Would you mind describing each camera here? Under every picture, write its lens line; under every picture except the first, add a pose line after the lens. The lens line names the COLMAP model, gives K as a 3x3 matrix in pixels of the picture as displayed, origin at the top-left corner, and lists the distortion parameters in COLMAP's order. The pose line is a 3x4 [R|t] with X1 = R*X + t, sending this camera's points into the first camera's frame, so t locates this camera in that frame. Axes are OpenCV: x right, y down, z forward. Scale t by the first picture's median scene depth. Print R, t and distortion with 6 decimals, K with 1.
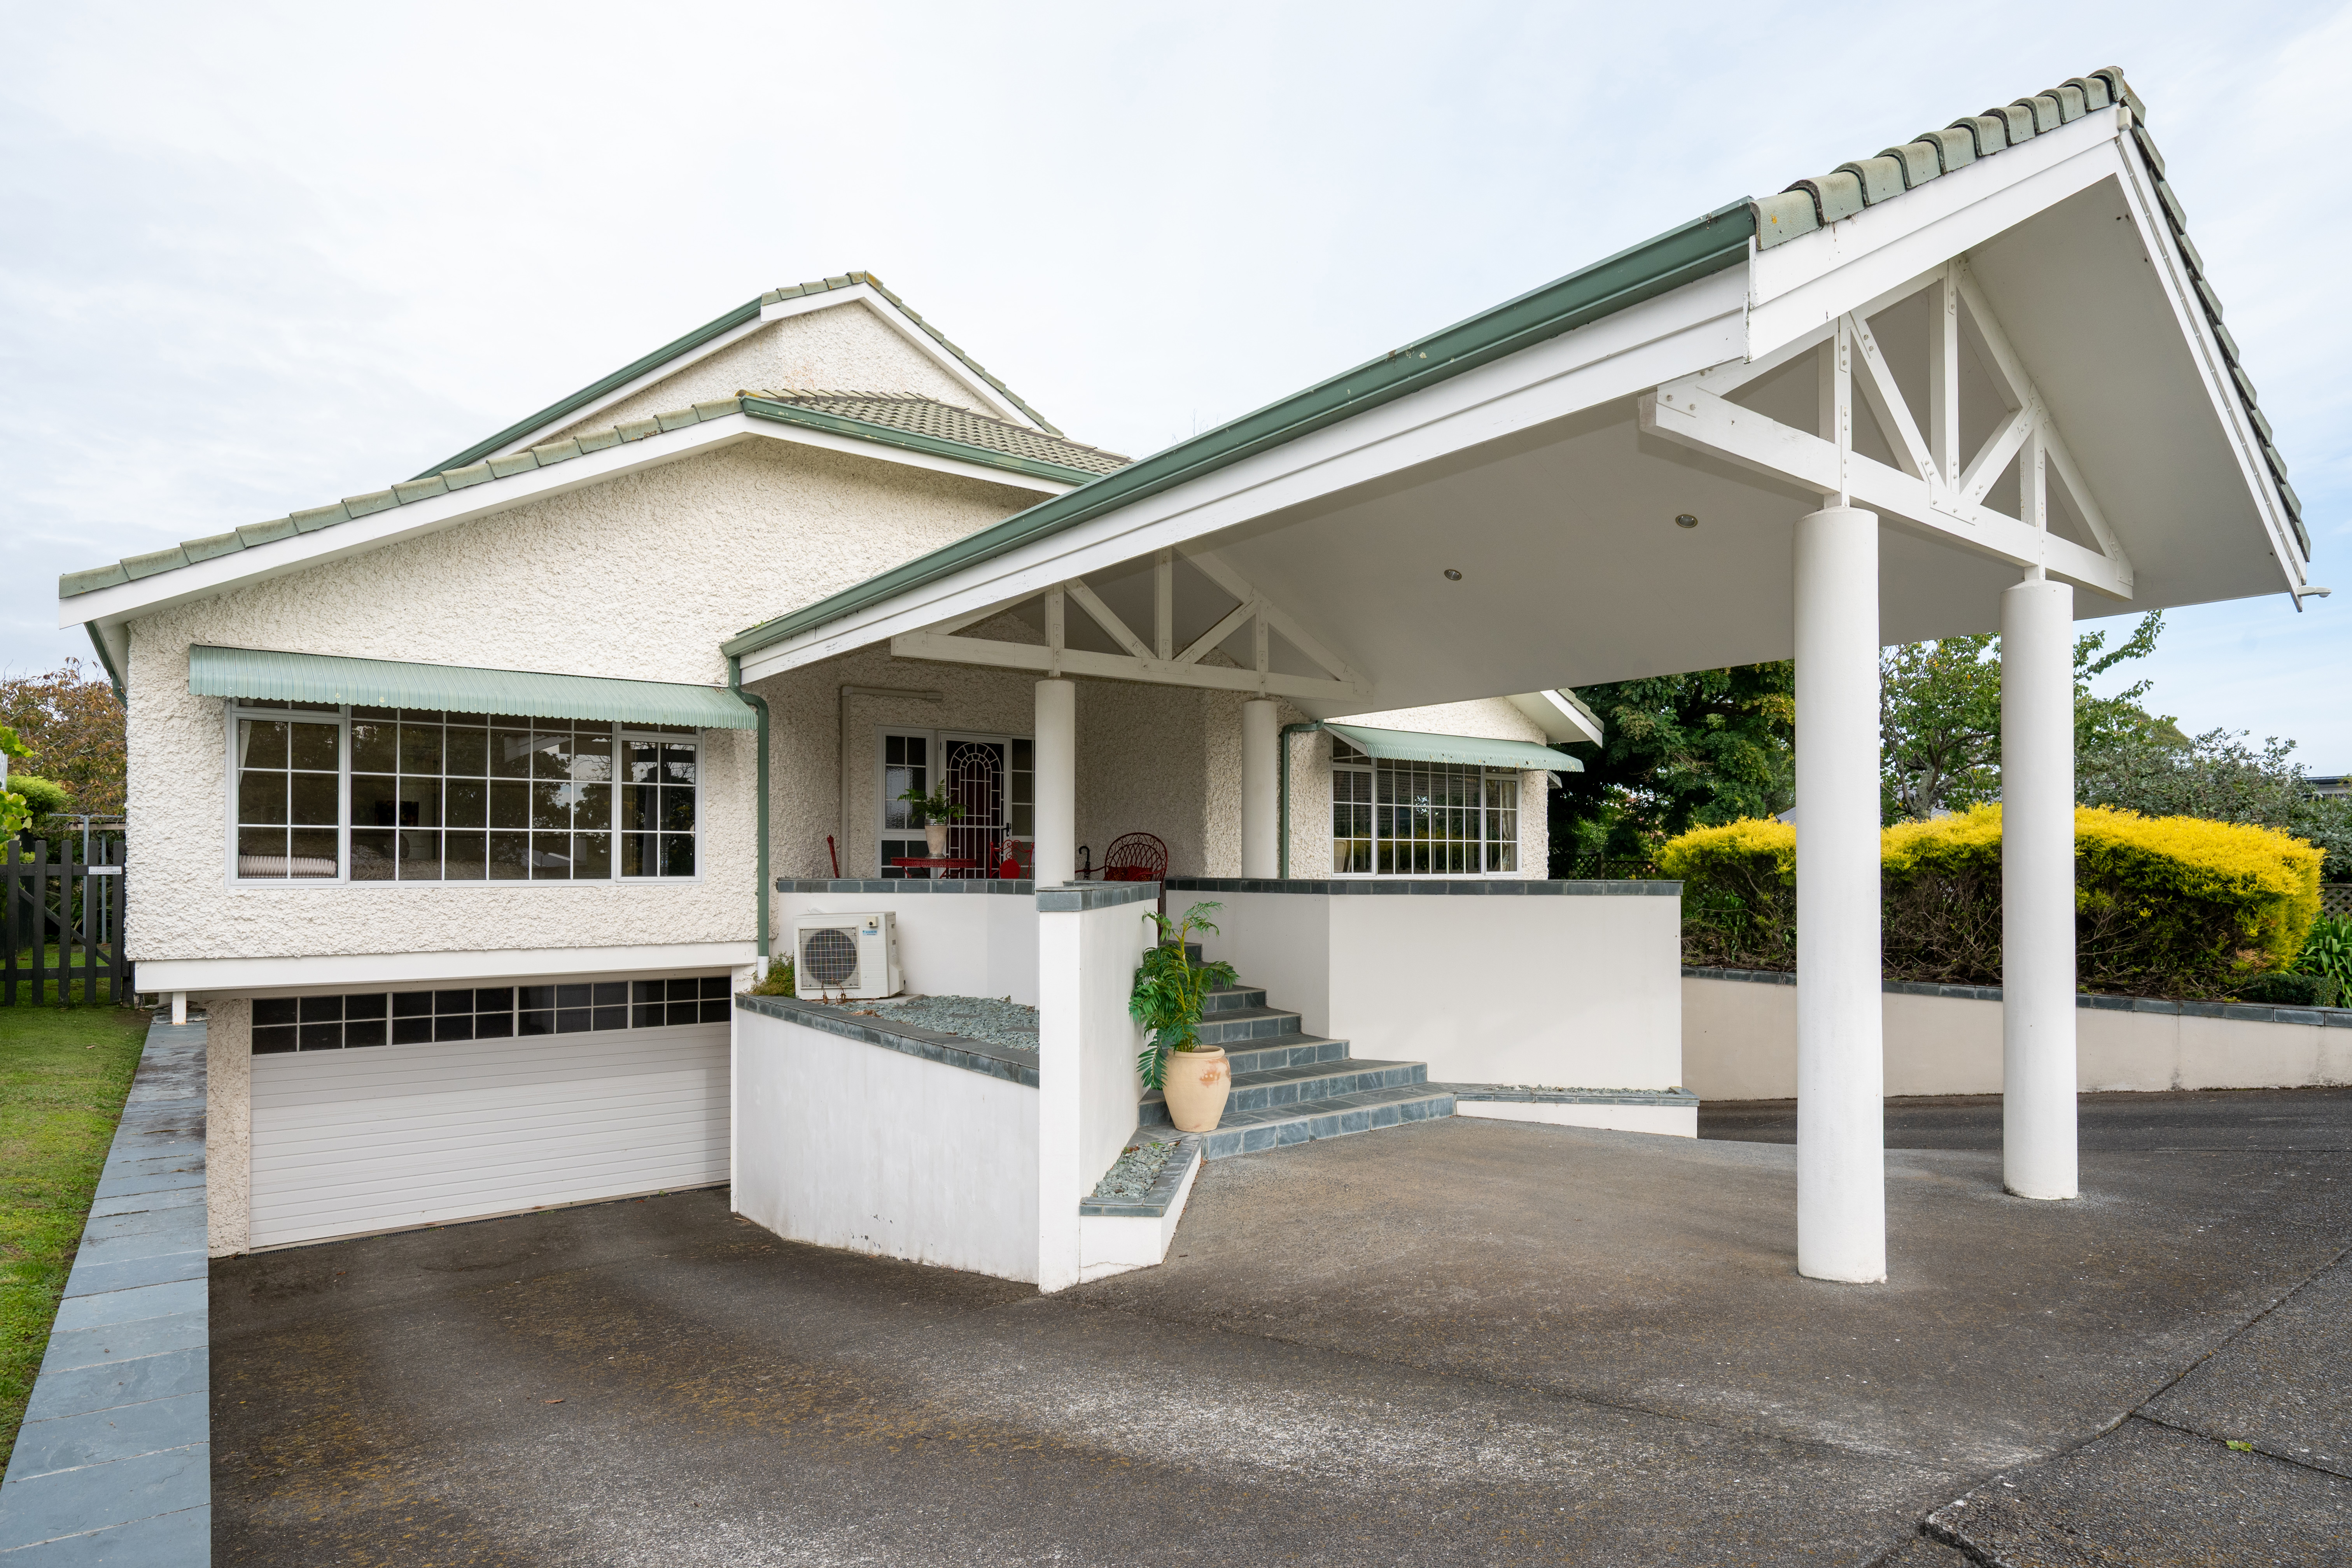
lens RADIAL K [[1298.2, 0, 1178.7], [0, 1298.2, 848.9], [0, 0, 1]] dist [0.003889, 0.000704]
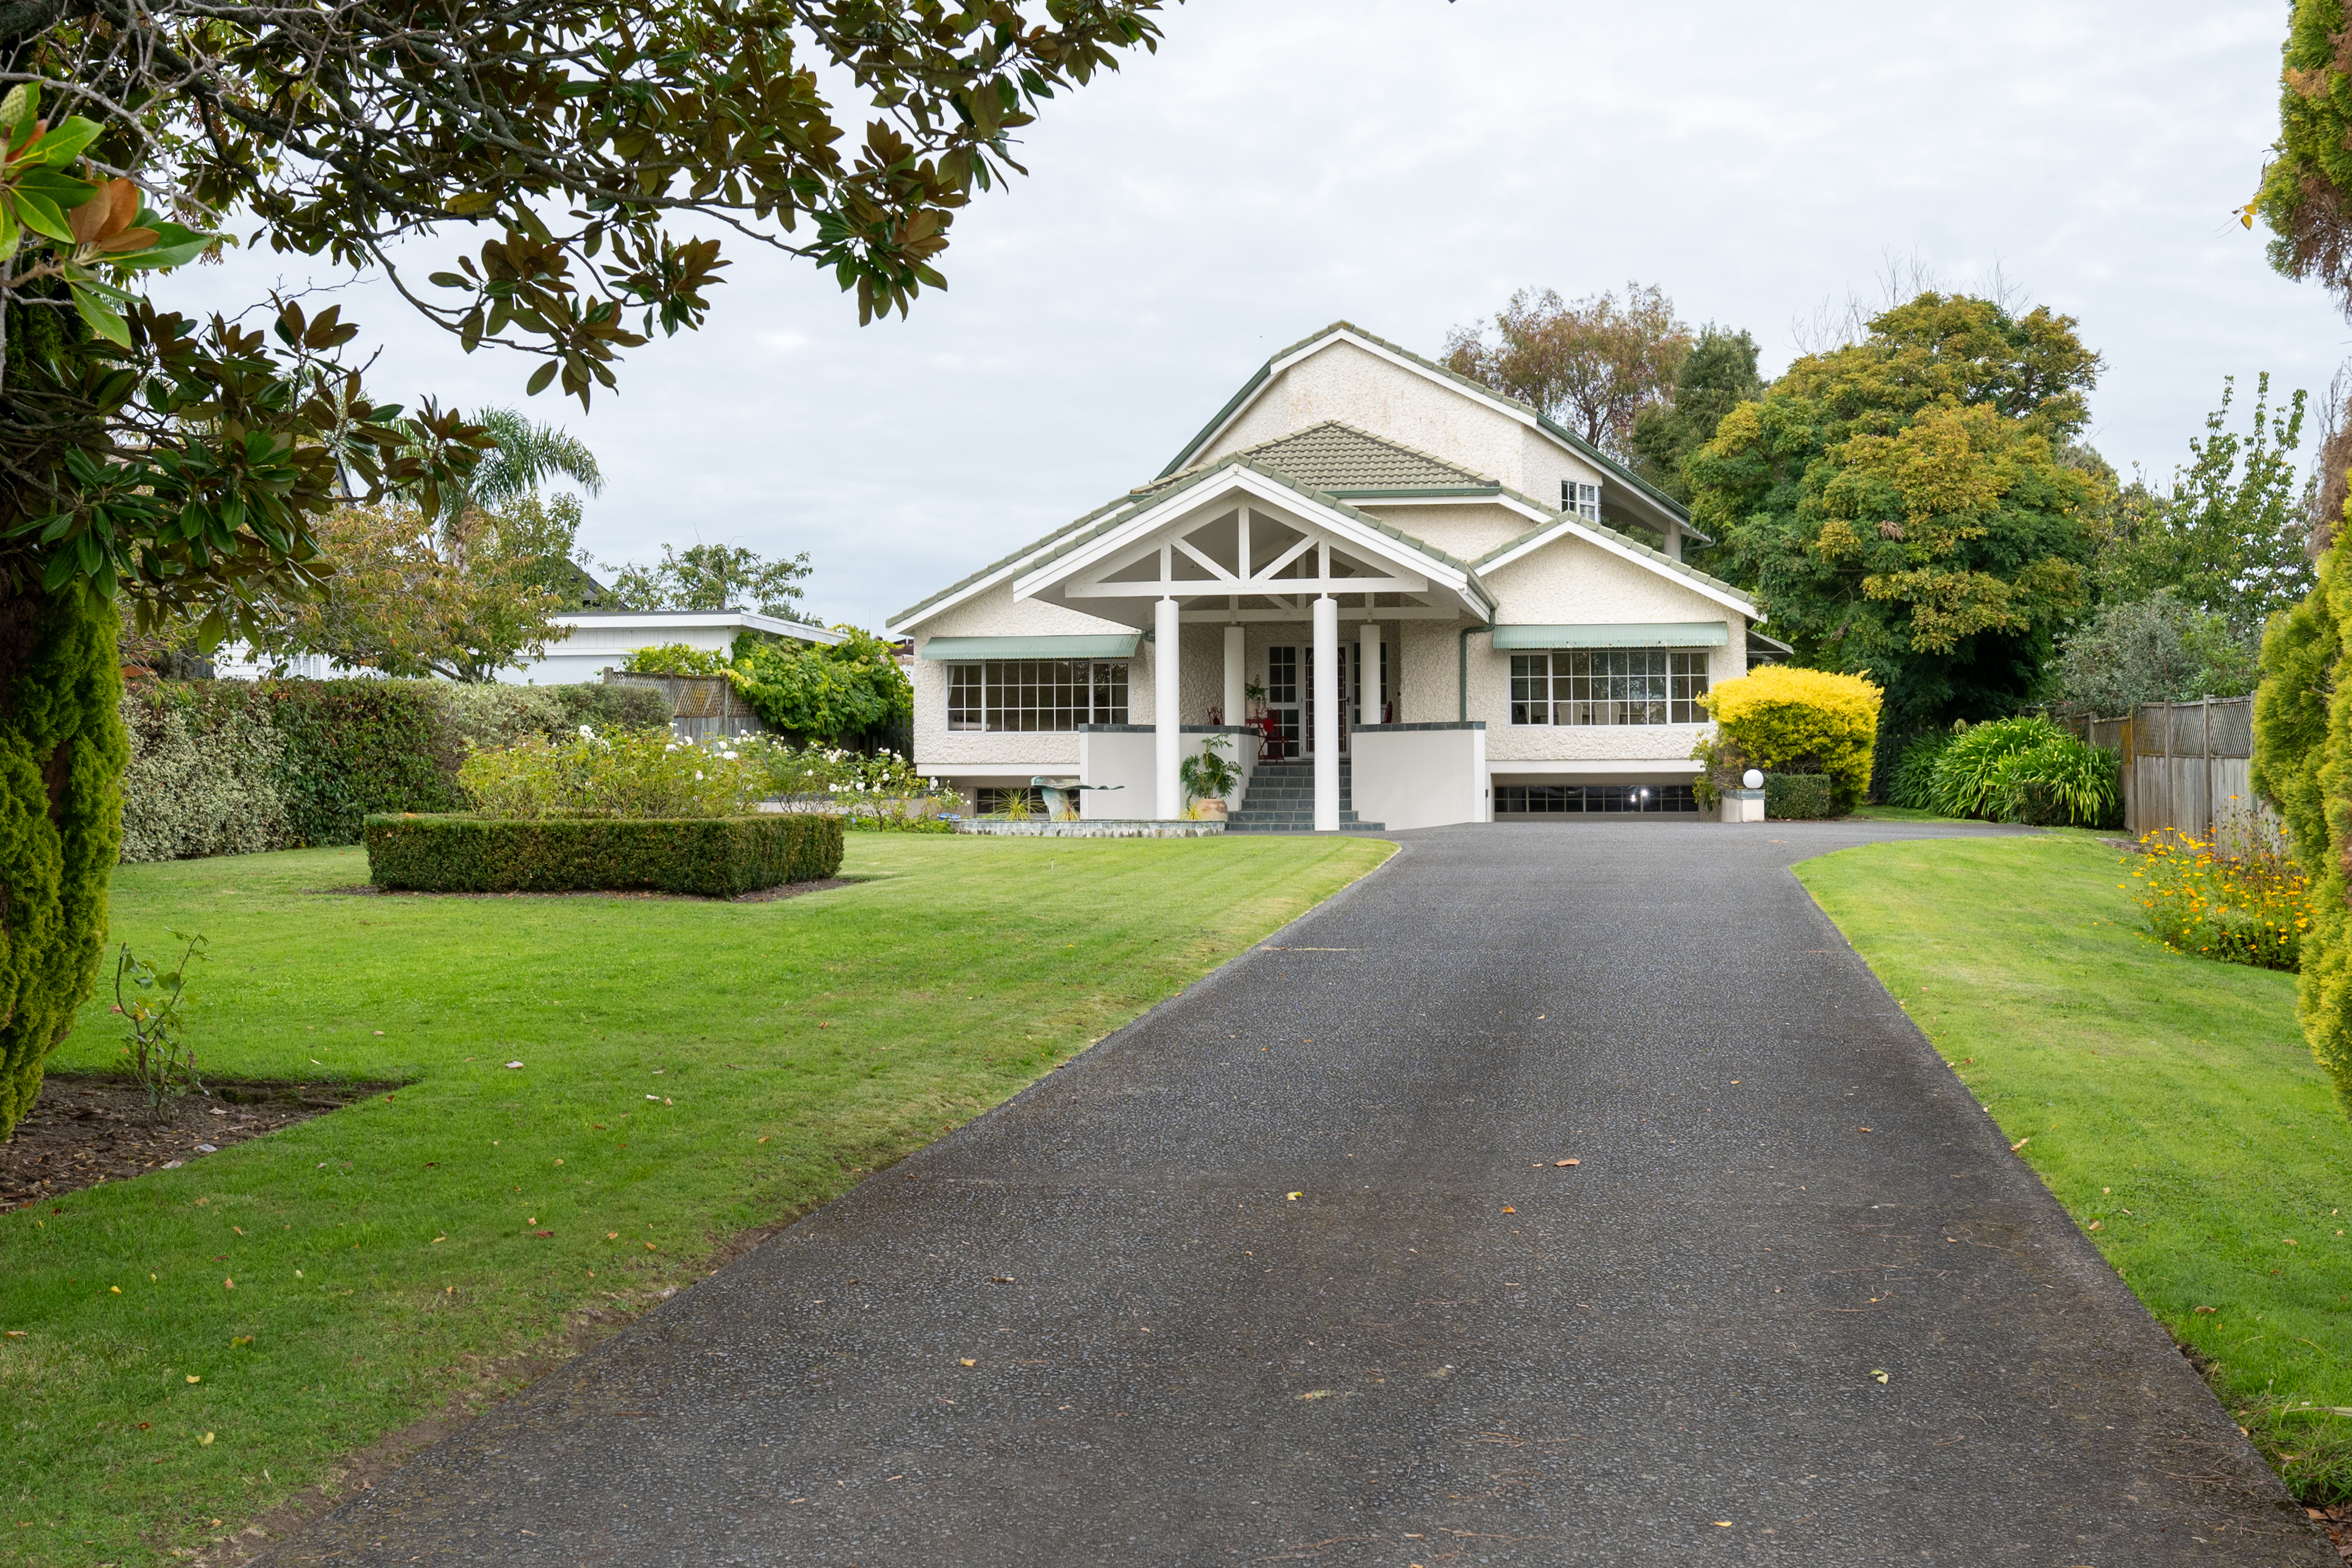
lens RADIAL K [[2724.1, 0, 1164.5], [0, 2724.1, 724.2], [0, 0, 1]] dist [0.002461, -0.004535]
pose [[0.685851, -0.019138, -0.727490, 2.733062], [0.013608, 0.999817, -0.013473, 0.070438], [0.727615, -0.000659, 0.685986, -1.847153]]
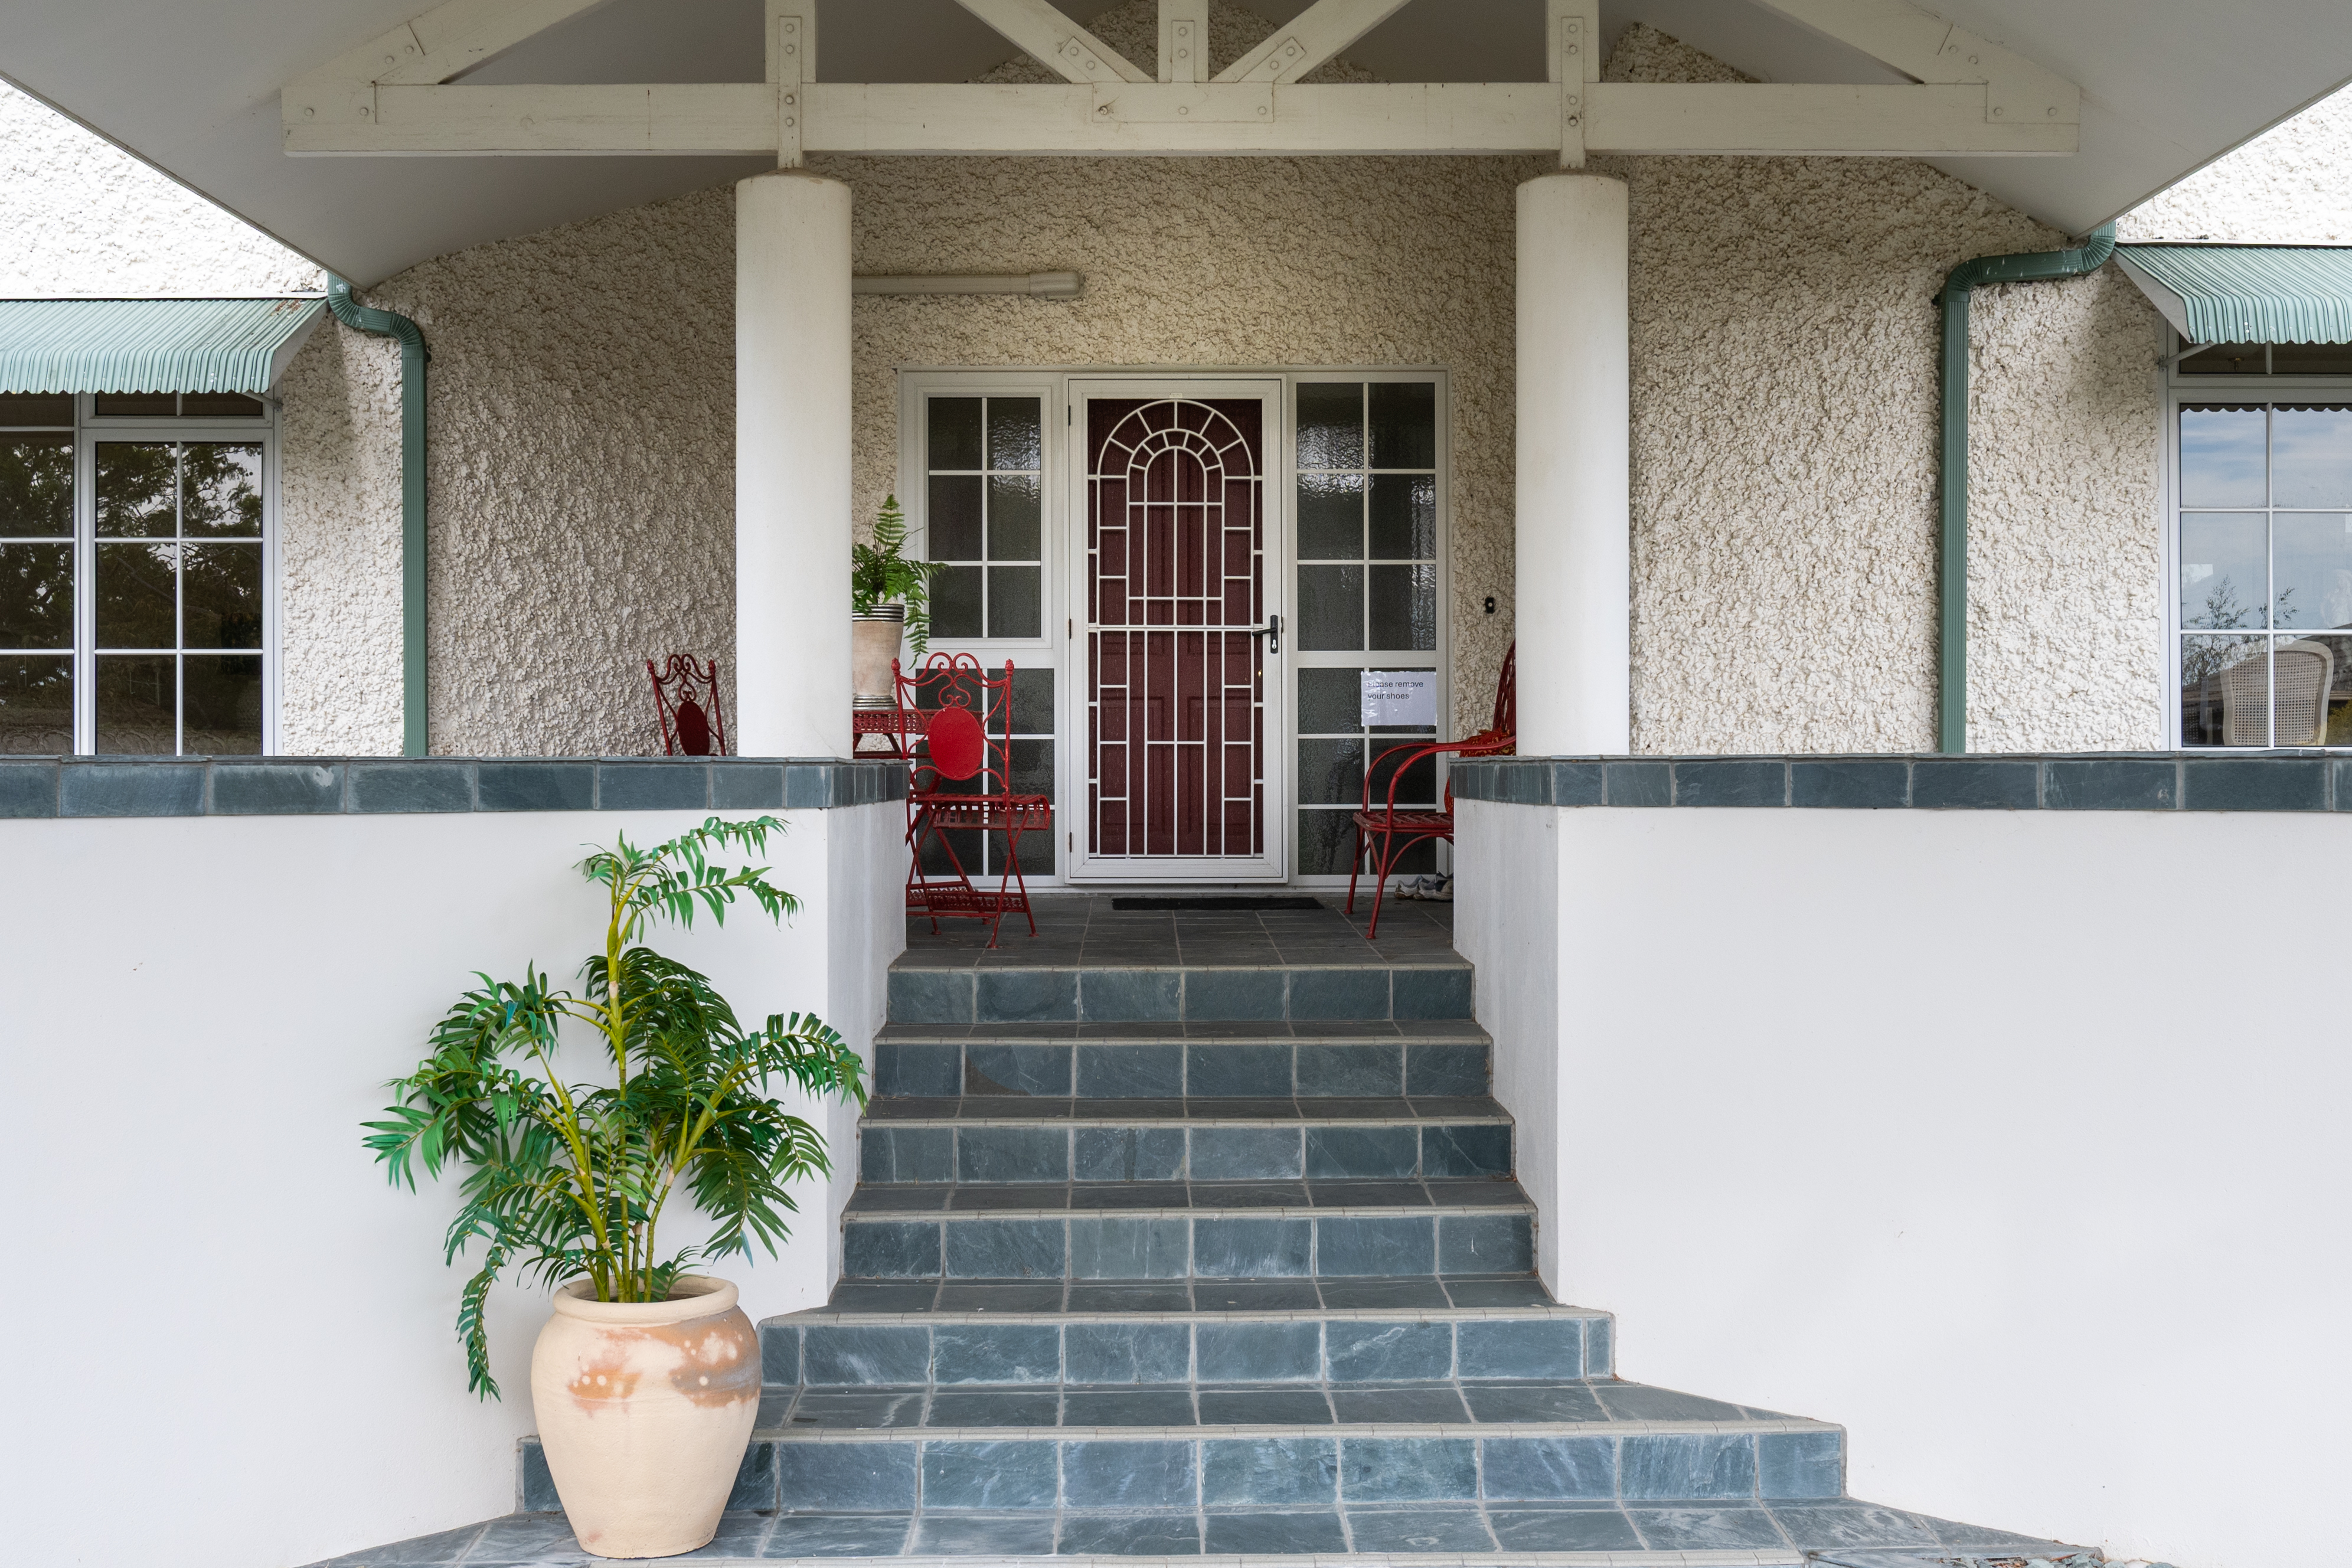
lens RADIAL K [[2951.6, 0, 1176.0], [0, 2951.6, 784.0], [0, 0, 1]] dist [-0.008688, 0.058536]
pose [[0.803184, 0.000543, -0.595731, 0.433631], [0.009799, 0.999852, 0.014123, 0.019470], [0.595651, -0.017181, 0.803060, 0.411924]]
